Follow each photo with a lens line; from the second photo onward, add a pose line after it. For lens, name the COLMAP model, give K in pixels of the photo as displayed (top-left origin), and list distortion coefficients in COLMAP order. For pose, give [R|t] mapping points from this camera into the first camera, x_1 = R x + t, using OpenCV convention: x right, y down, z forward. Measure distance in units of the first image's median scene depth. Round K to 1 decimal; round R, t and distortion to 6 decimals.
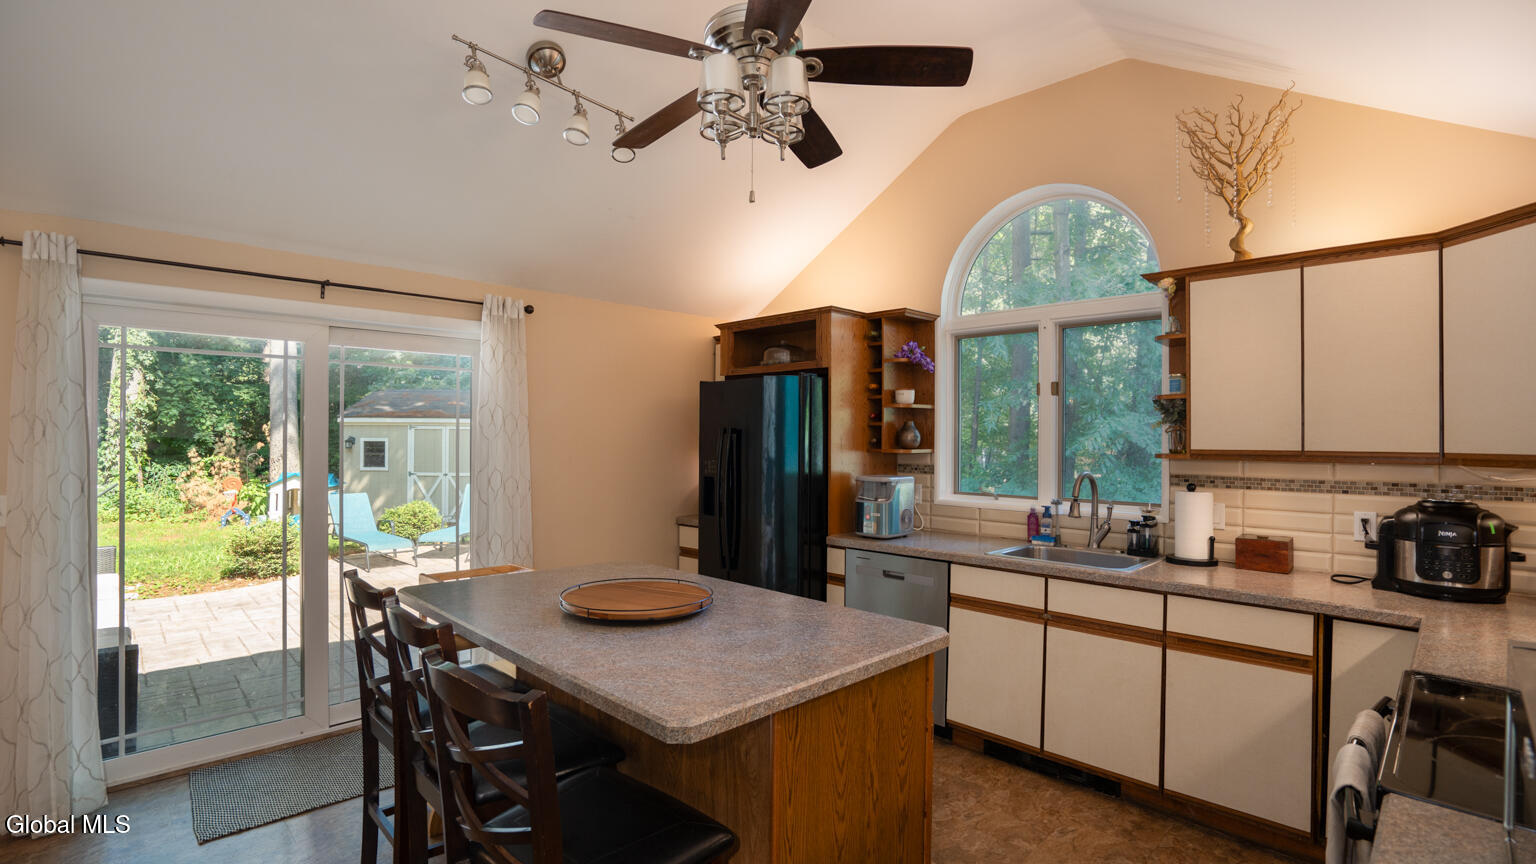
lens RADIAL K [[707.0, 0, 763.0], [0, 707.0, 436.0], [0, 0, 1]] dist [-0.063289, 0.026957]
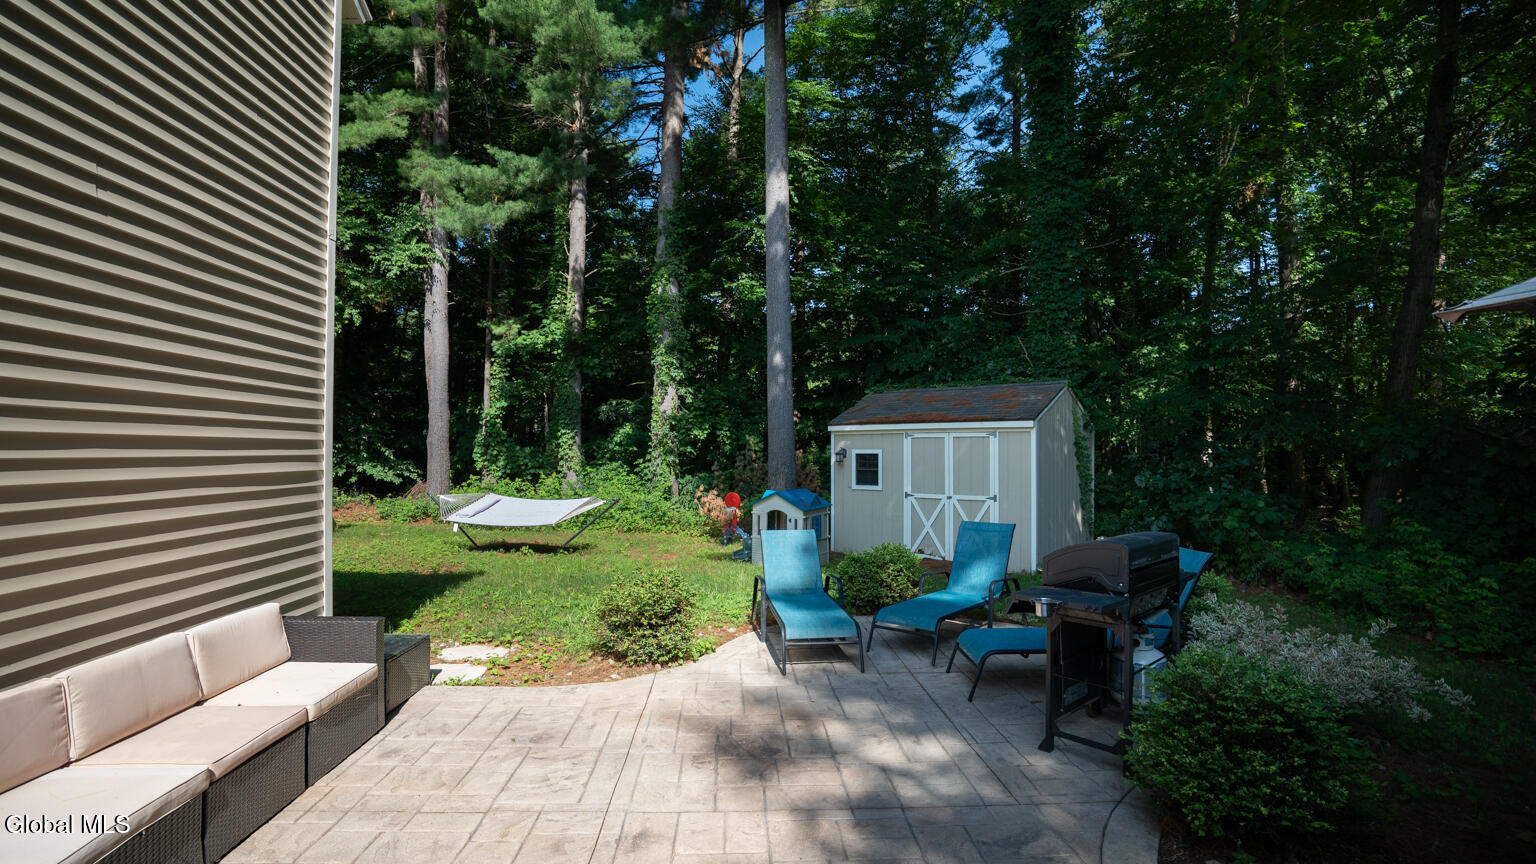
lens RADIAL K [[707.0, 0, 763.0], [0, 707.0, 436.0], [0, 0, 1]] dist [-0.063289, 0.026957]
pose [[0.748250, -0.019220, -0.663138, -0.101520], [0.006901, 0.999752, -0.021190, 0.003661], [0.663381, 0.011280, 0.748197, 0.299276]]
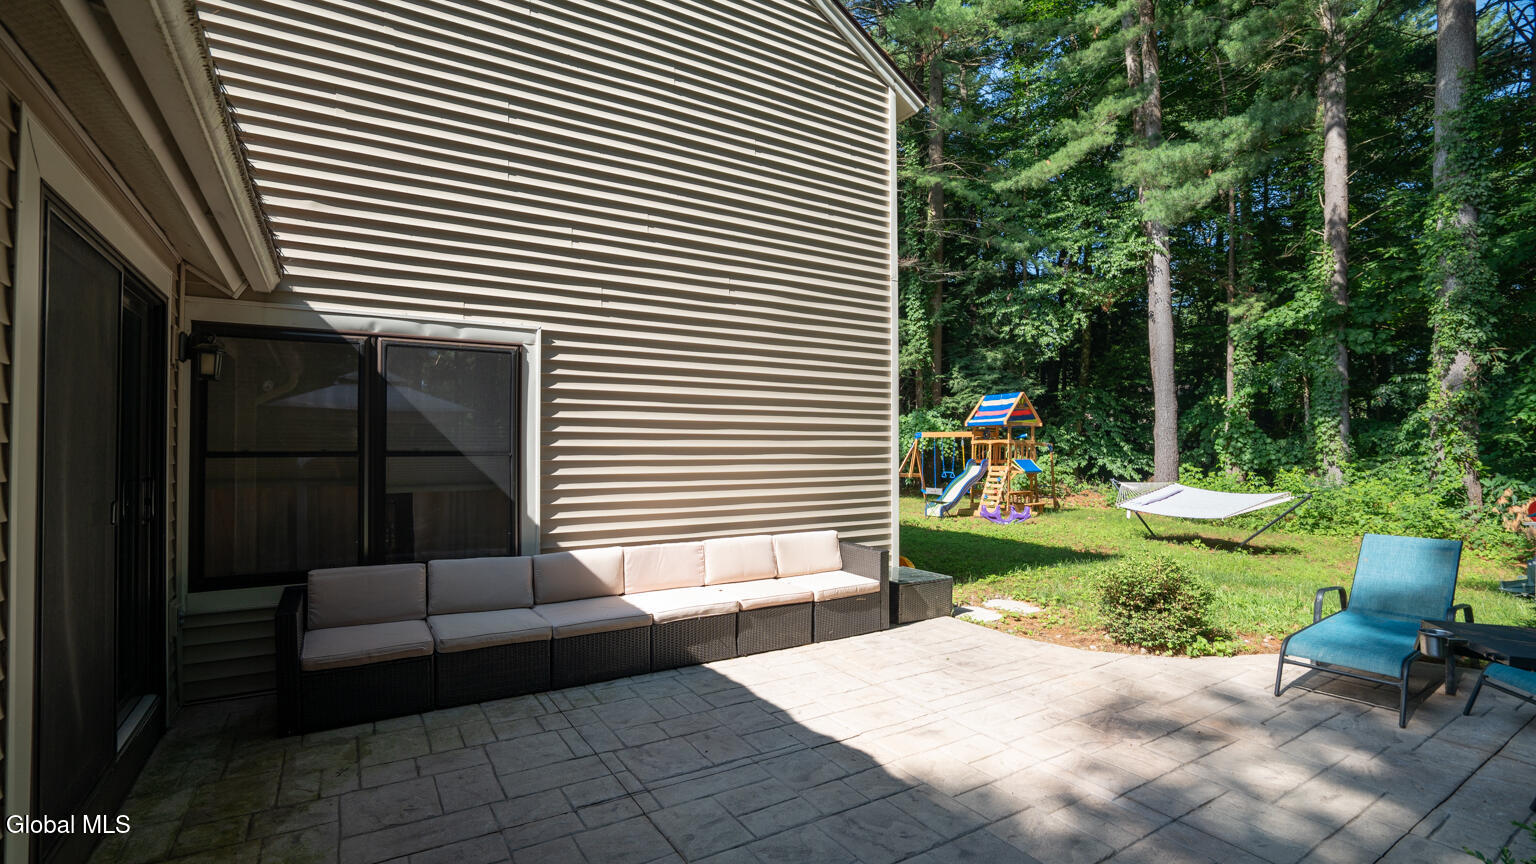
lens RADIAL K [[707.0, 0, 763.0], [0, 707.0, 436.0], [0, 0, 1]] dist [-0.063289, 0.026957]
pose [[-0.212305, -0.017852, -0.977040, -0.007106], [-0.001383, 0.999838, -0.017968, 0.012289], [0.977202, -0.002463, -0.212296, 0.414924]]
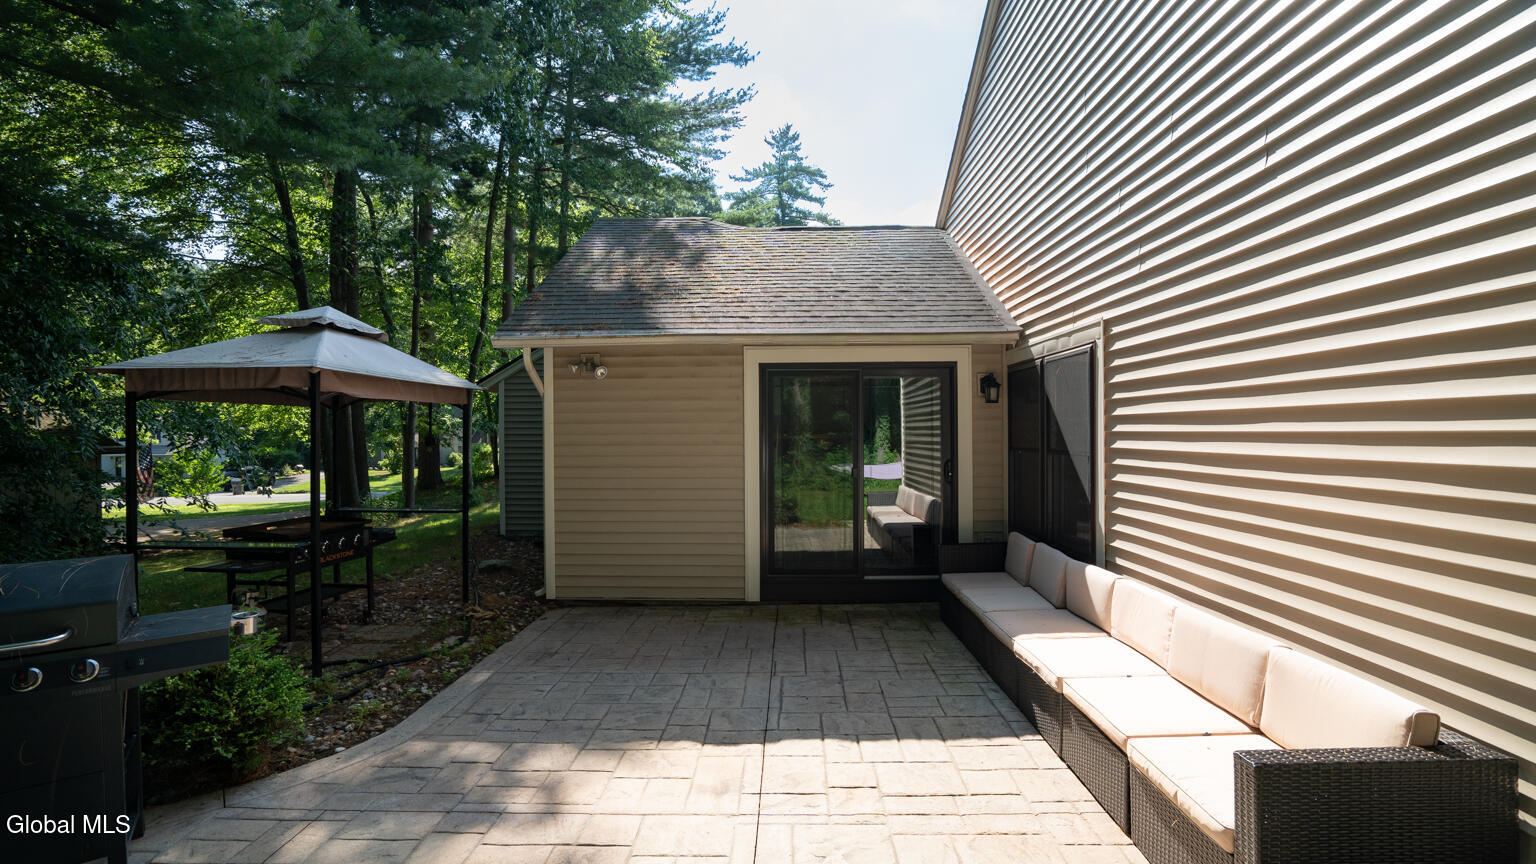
lens RADIAL K [[707.0, 0, 763.0], [0, 707.0, 436.0], [0, 0, 1]] dist [-0.063289, 0.026957]
pose [[-0.693340, 0.000805, 0.720611, -0.408278], [0.007726, 0.999950, 0.006317, 0.003571], [-0.720570, 0.009948, -0.693311, 0.552291]]
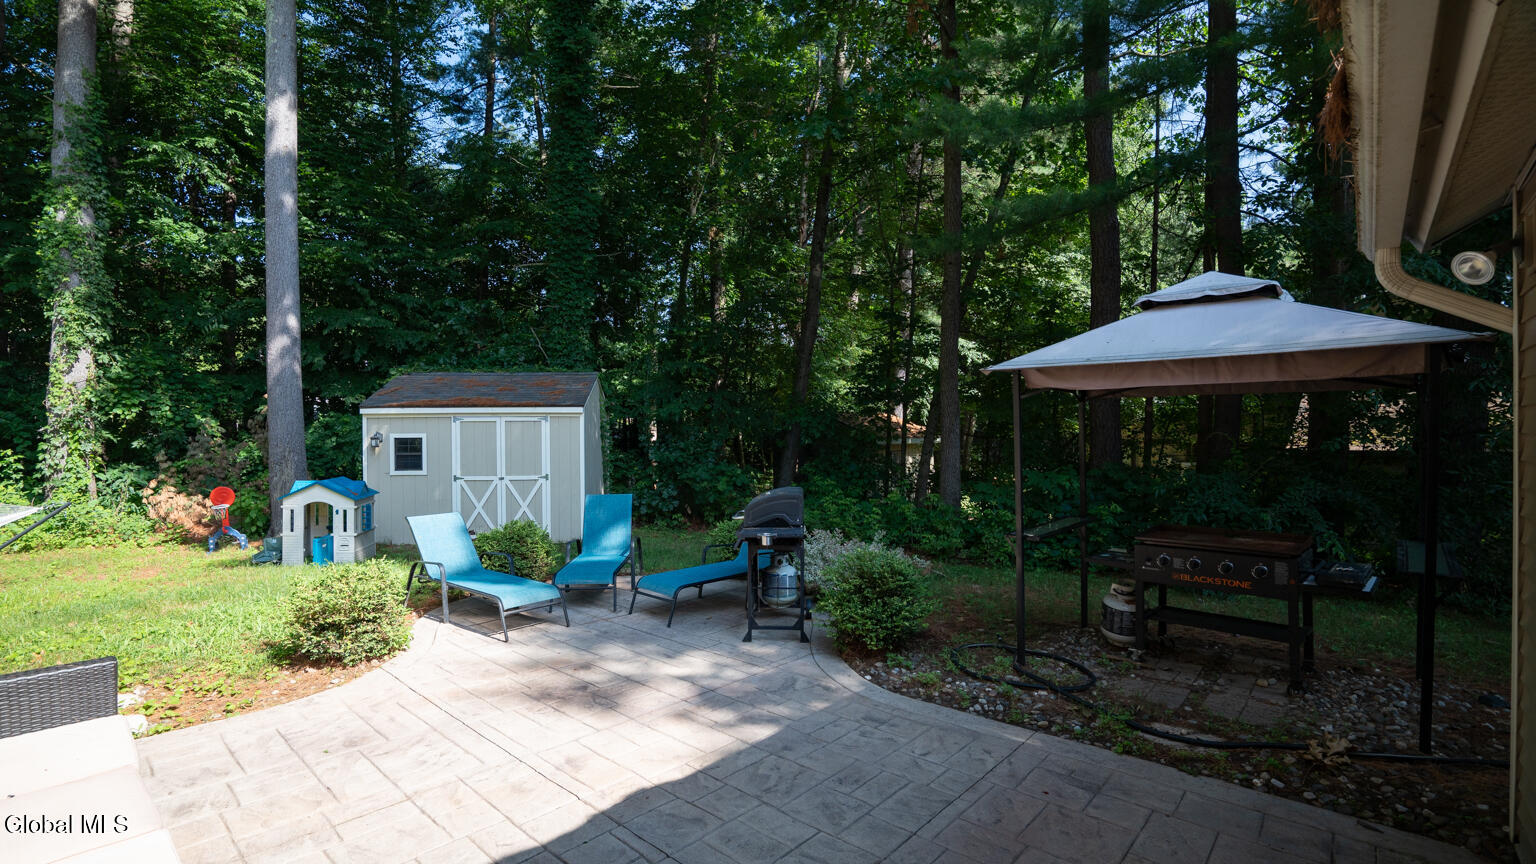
lens RADIAL K [[707.0, 0, 763.0], [0, 707.0, 436.0], [0, 0, 1]] dist [-0.063289, 0.026957]
pose [[0.998368, -0.013359, 0.055527, -0.201889], [0.012660, 0.999836, 0.012927, 0.000550], [-0.055691, -0.012203, 0.998373, 0.192206]]
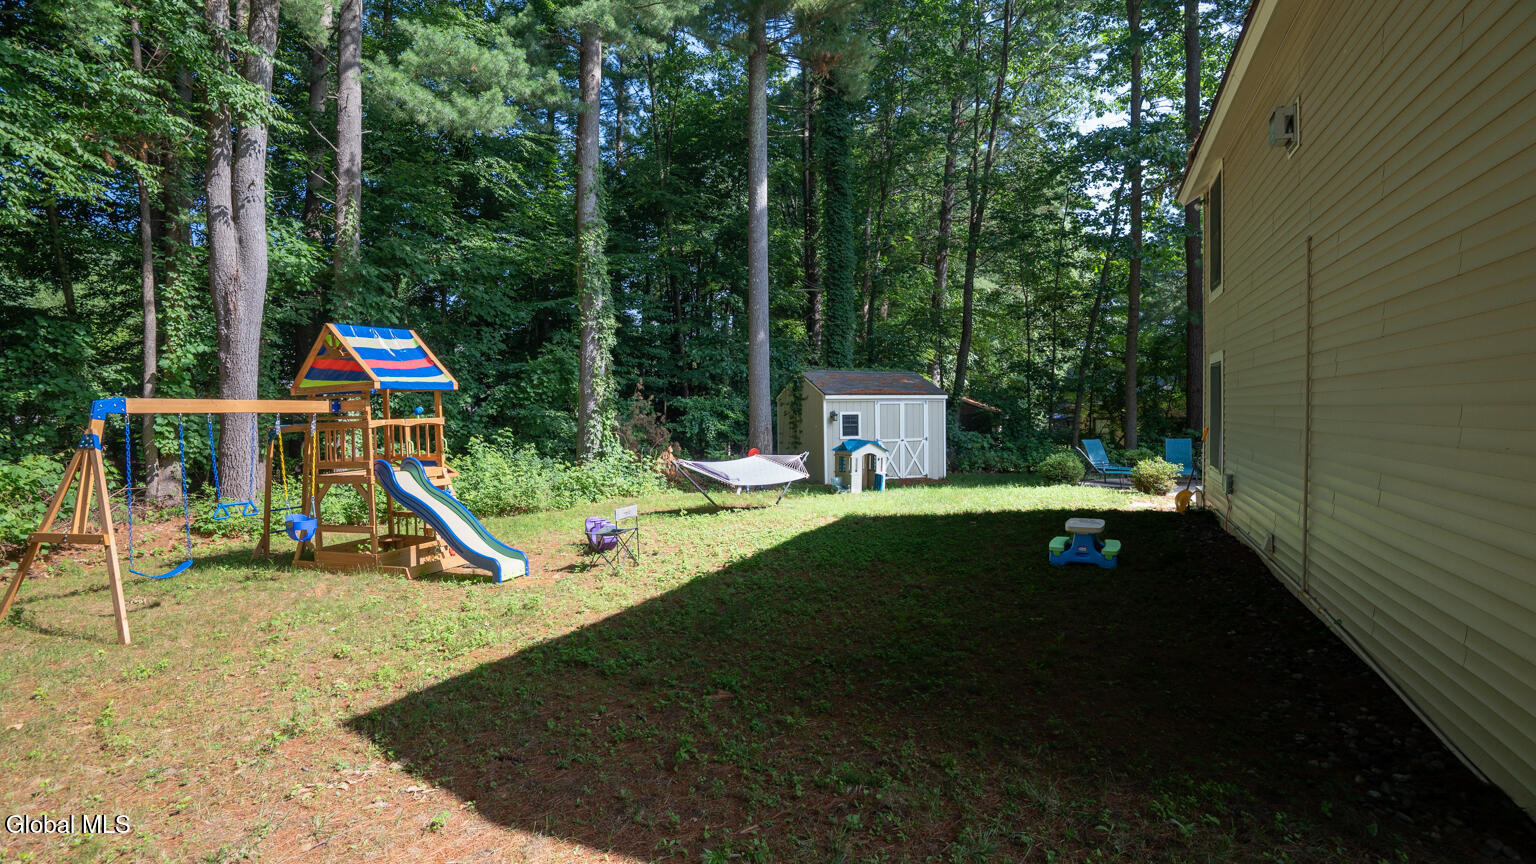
lens RADIAL K [[707.0, 0, 763.0], [0, 707.0, 436.0], [0, 0, 1]] dist [-0.063289, 0.026957]
pose [[0.936664, -0.028506, 0.349068, -1.118088], [0.016071, 0.999131, 0.038468, -0.004597], [-0.349861, -0.030422, 0.936308, -0.086745]]
